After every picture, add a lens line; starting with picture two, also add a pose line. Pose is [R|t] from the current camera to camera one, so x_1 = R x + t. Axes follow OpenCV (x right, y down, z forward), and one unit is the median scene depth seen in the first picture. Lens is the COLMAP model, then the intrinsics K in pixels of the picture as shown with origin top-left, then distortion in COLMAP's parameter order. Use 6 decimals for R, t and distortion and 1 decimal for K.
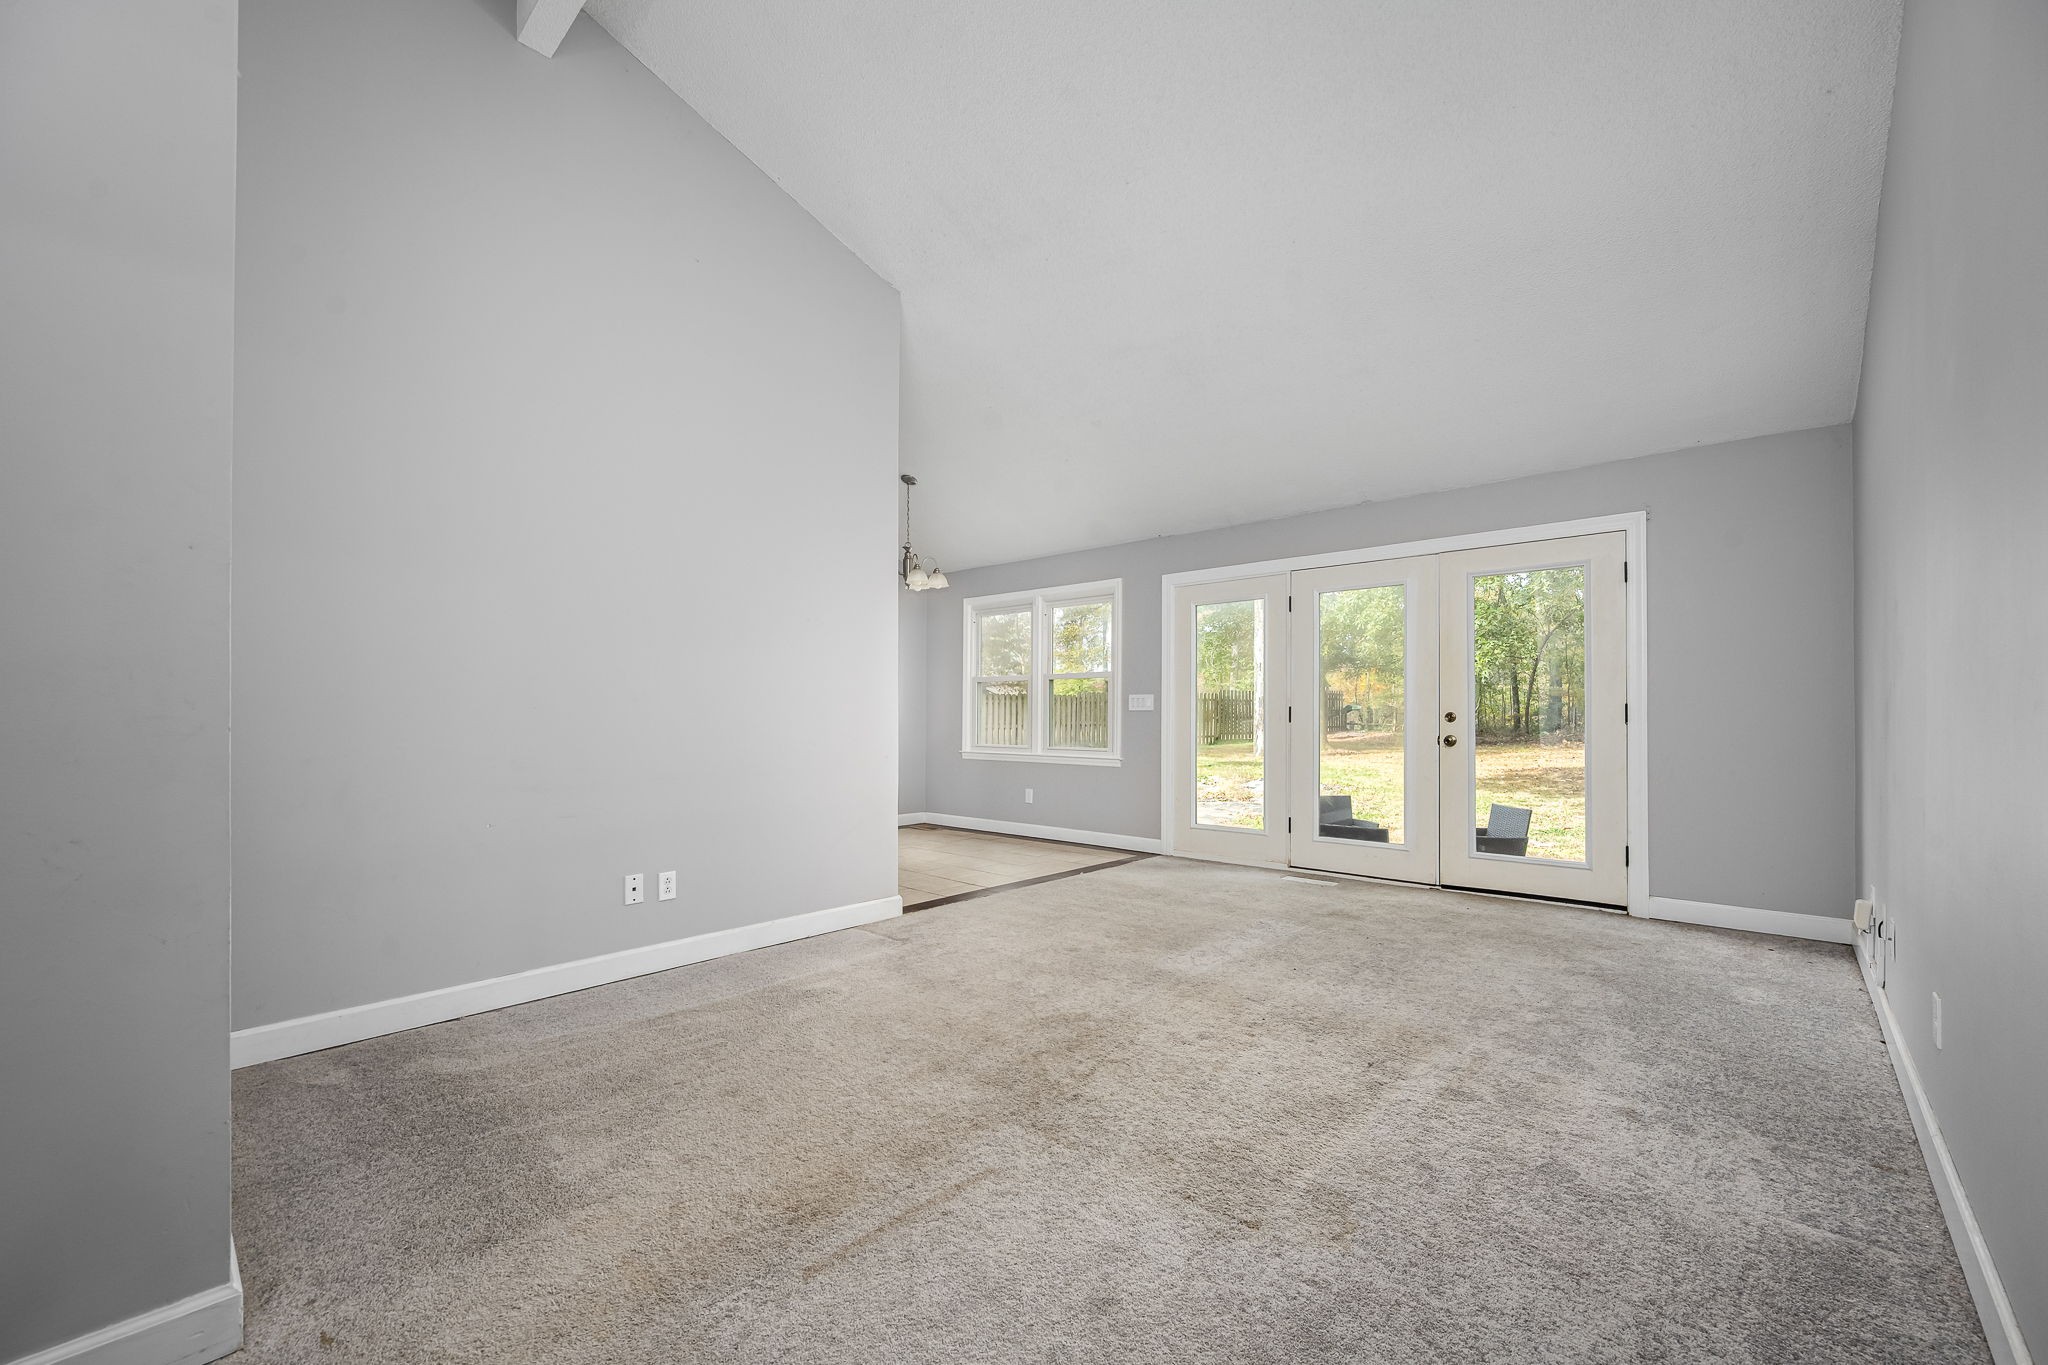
lens RADIAL K [[838.8, 0, 1022.9], [0, 838.8, 709.9], [0, 0, 1]] dist [-0.002064, -0.000263]
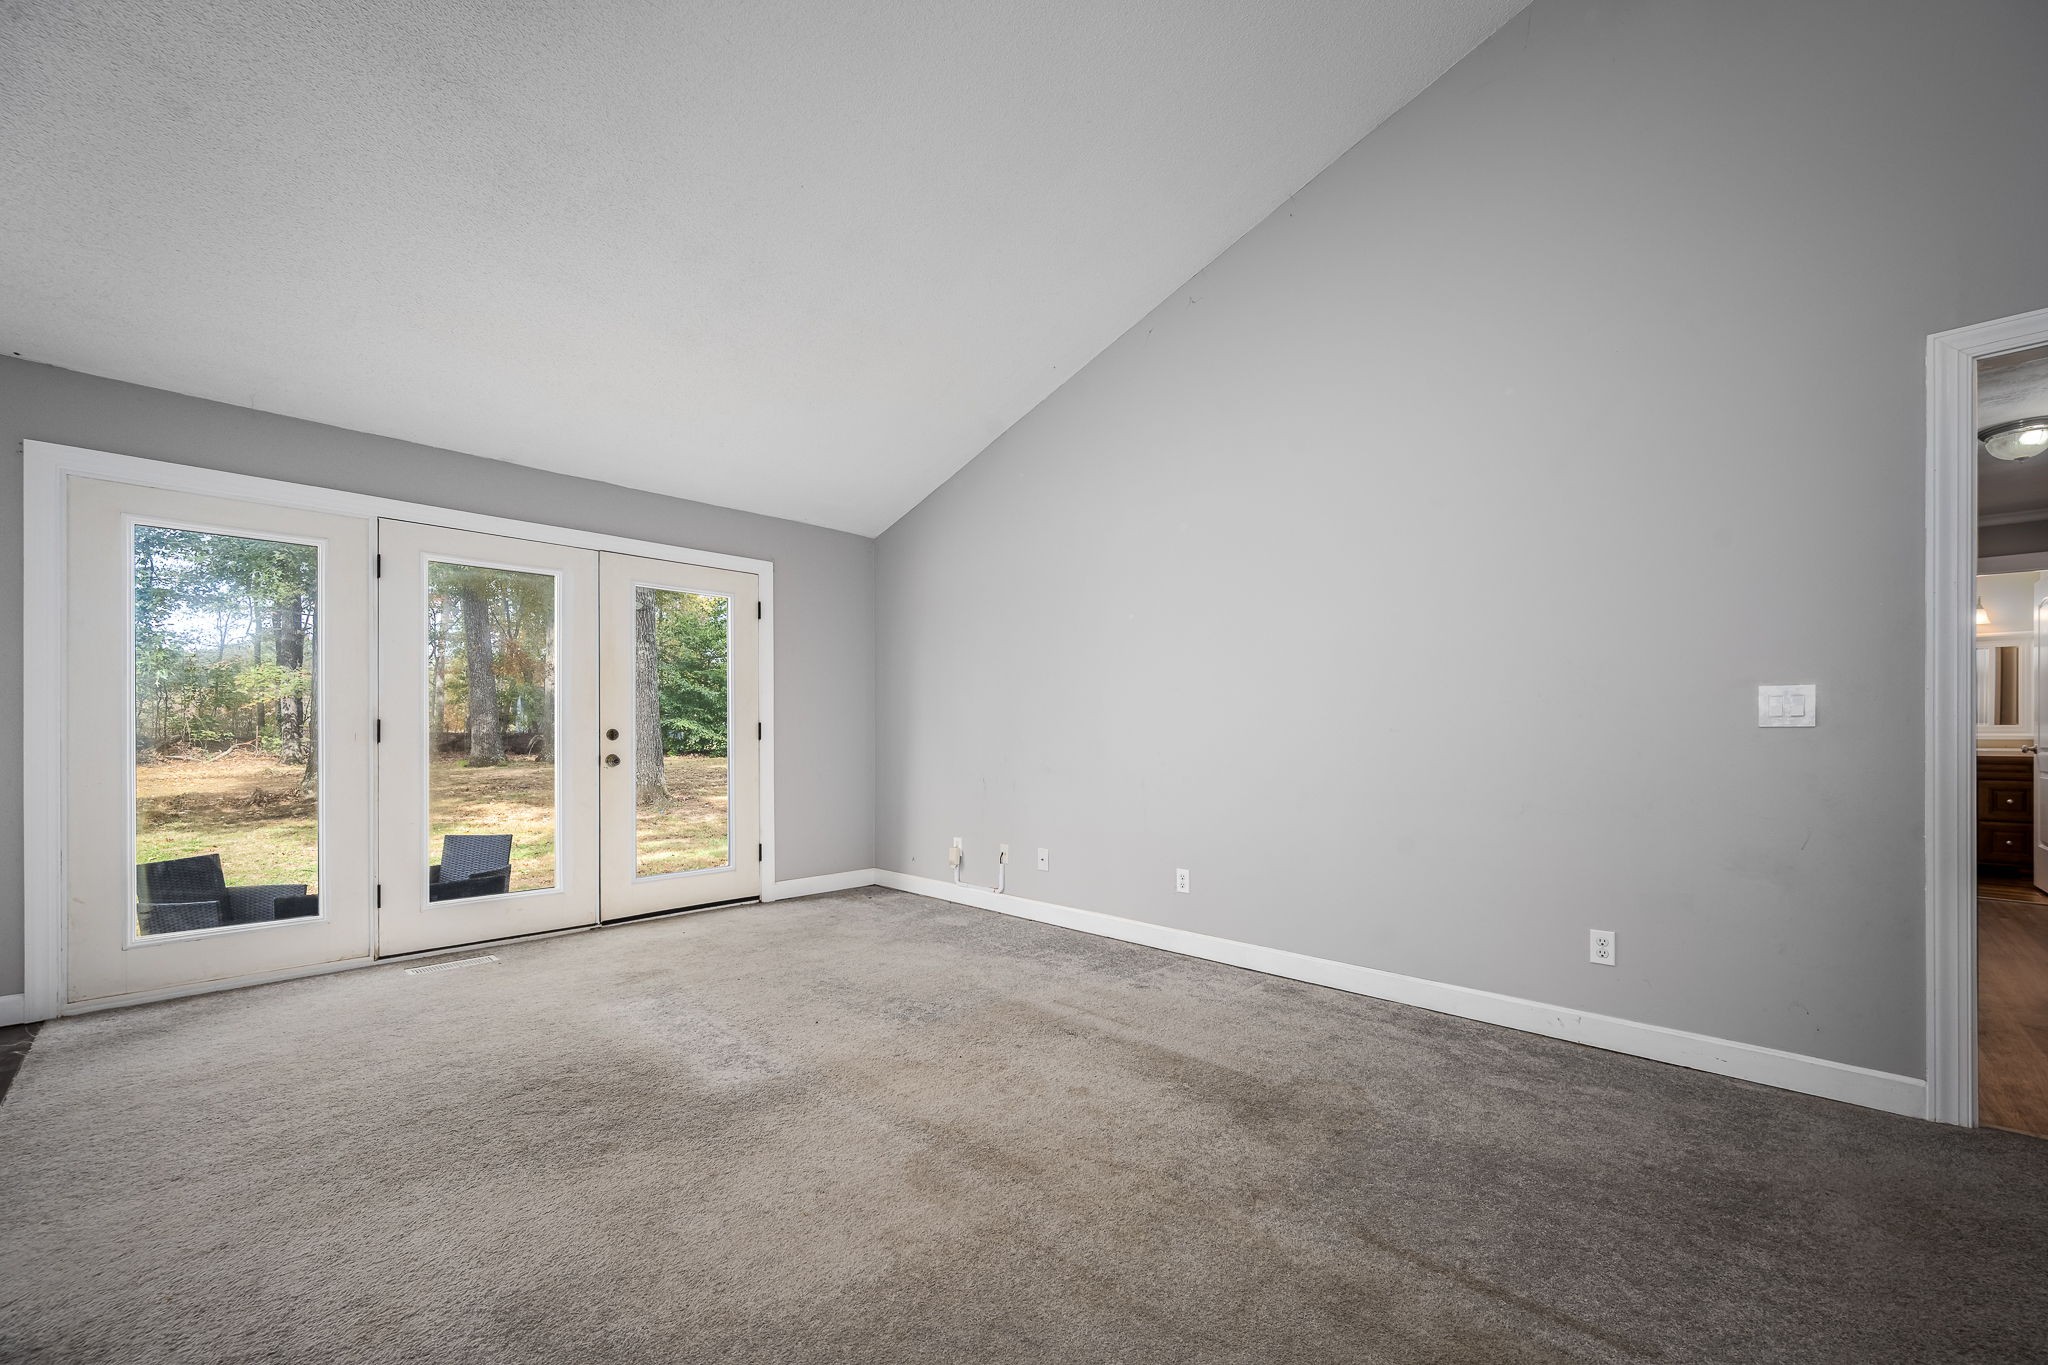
lens RADIAL K [[817.4, 0, 1035.3], [0, 817.4, 730.1], [0, 0, 1]] dist [0.000865, 0.000464]
pose [[0.018167, 0.000899, 0.999835, -0.367028], [-0.007349, 0.999973, -0.000766, 0.001125], [-0.999808, -0.007334, 0.018173, 0.525089]]
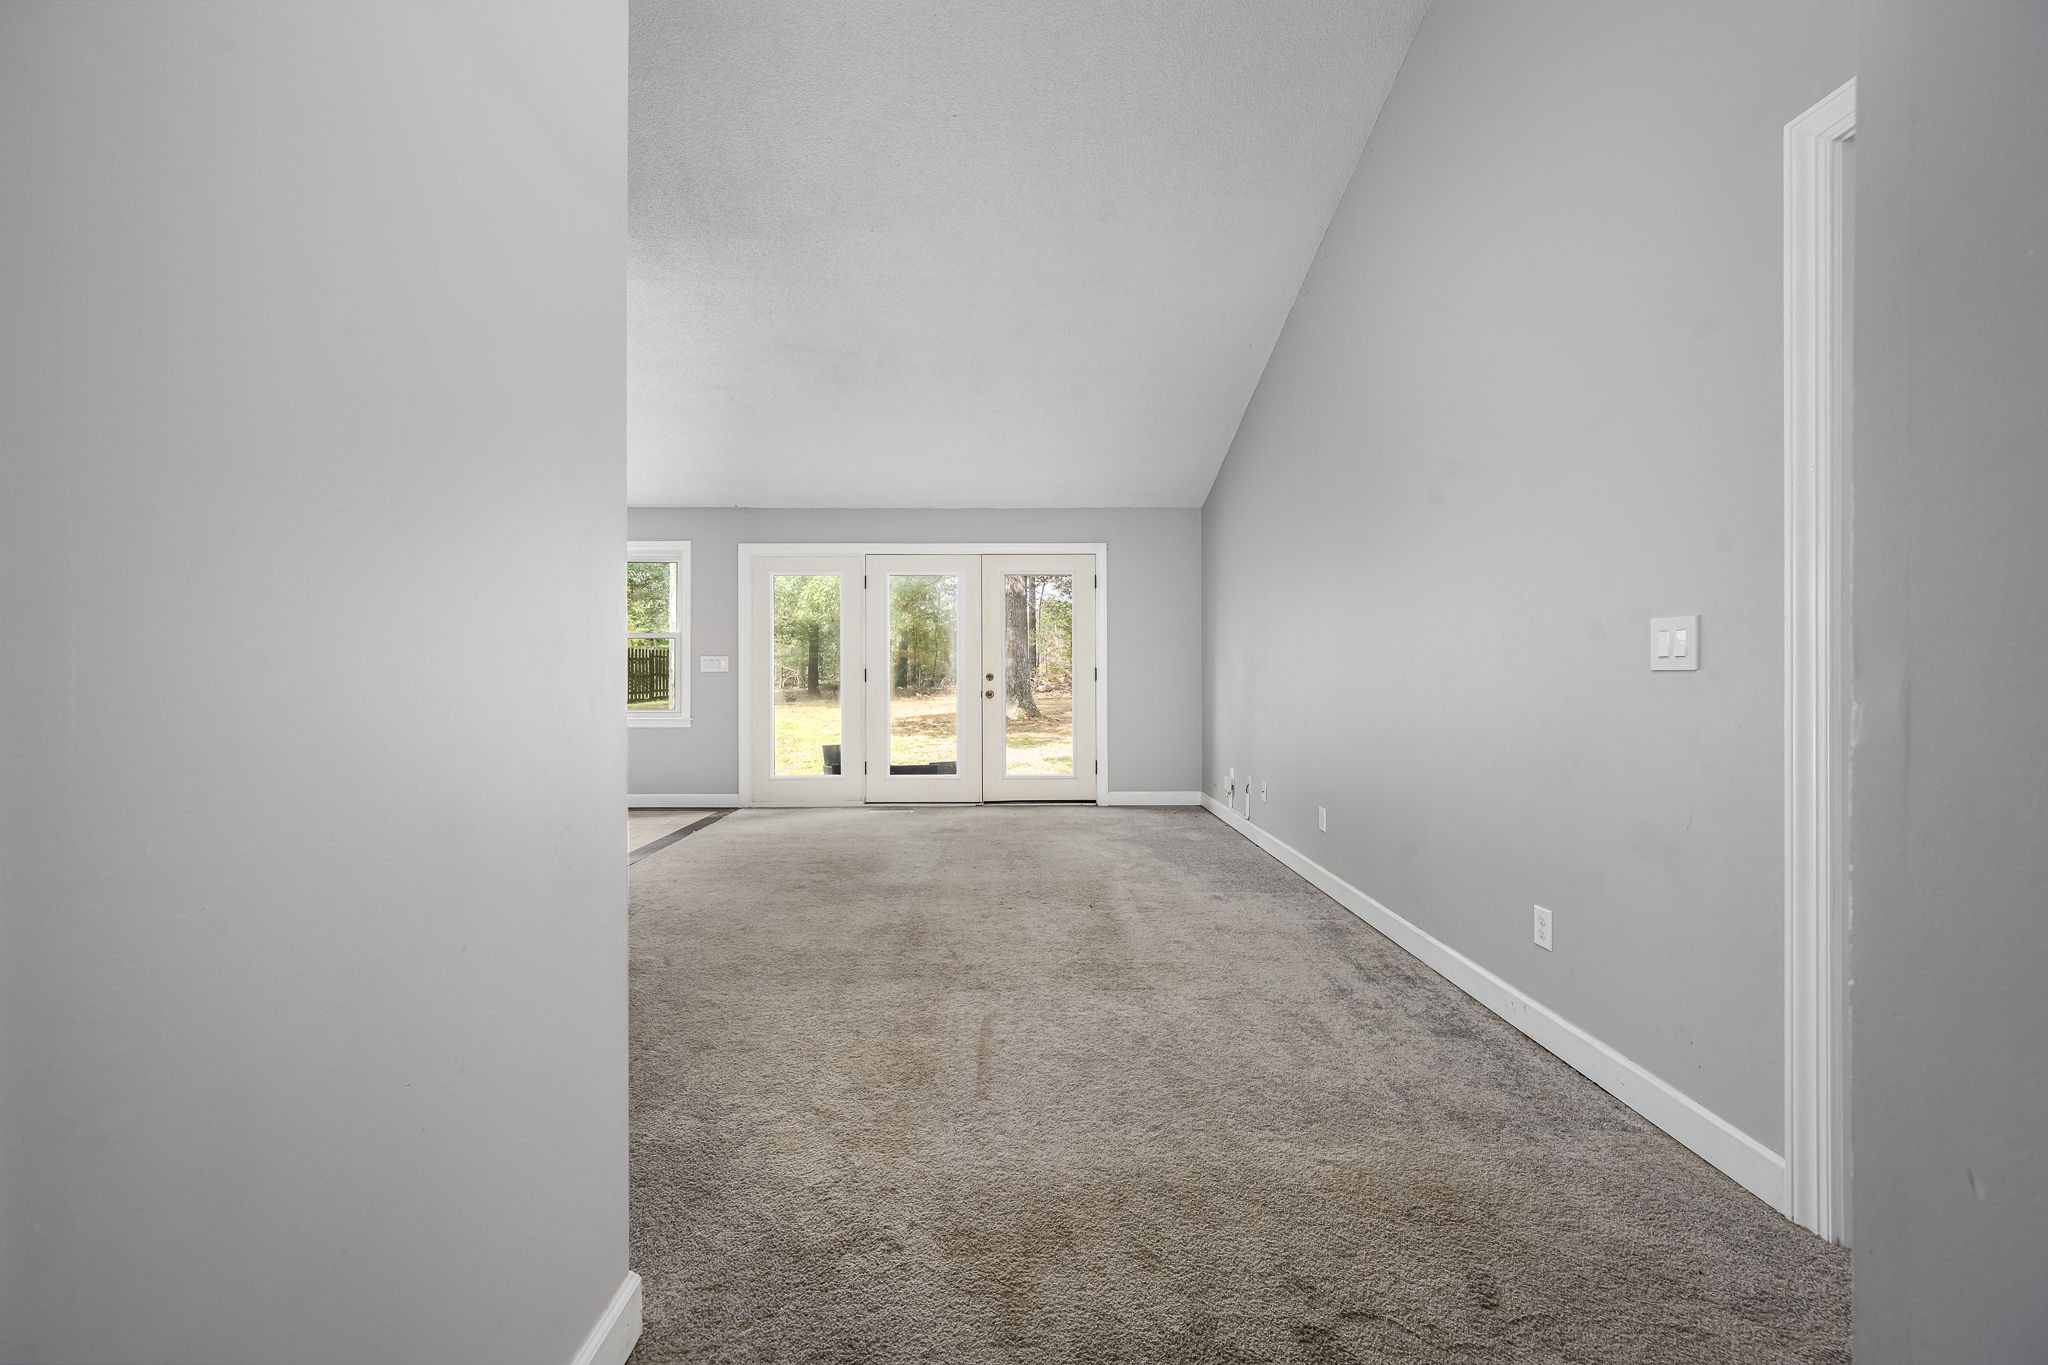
lens RADIAL K [[816.6, 0, 1023.9], [0, 816.6, 676.3], [0, 0, 1]] dist [-0.001757, -0.000252]
pose [[0.730757, -0.005622, 0.682614, -0.348758], [-0.001069, 0.999955, 0.009379, -0.004956], [-0.682637, -0.007583, 0.730719, -0.000384]]
